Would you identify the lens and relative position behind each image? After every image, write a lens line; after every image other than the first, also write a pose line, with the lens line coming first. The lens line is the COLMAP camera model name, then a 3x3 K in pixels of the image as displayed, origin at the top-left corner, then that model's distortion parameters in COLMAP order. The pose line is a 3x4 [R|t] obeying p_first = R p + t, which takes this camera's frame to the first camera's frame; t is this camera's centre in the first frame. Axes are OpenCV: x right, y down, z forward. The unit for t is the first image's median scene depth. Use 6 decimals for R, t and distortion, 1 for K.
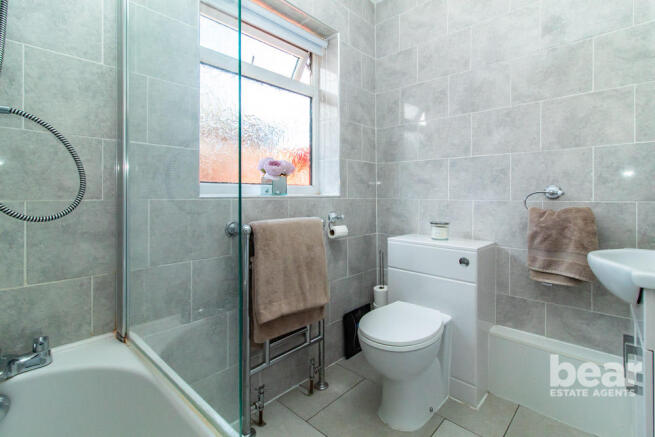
lens RADIAL K [[313.7, 0, 328.3], [0, 313.7, 193.5], [0, 0, 1]] dist [-0.000170, 0.000157]
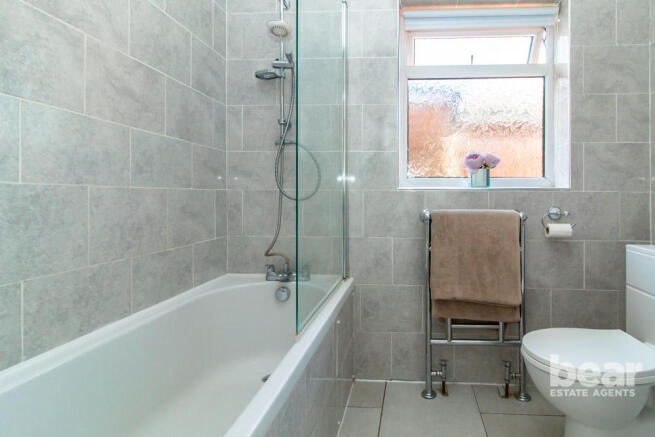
lens RADIAL K [[282.6, 0, 328.5], [0, 282.6, 189.7], [0, 0, 1]] dist [0.000807, 0.000250]
pose [[0.623317, -0.000975, -0.781969, 0.263631], [-0.000863, 0.999998, -0.001935, 0.015961], [0.781969, 0.001880, 0.623314, 0.051099]]
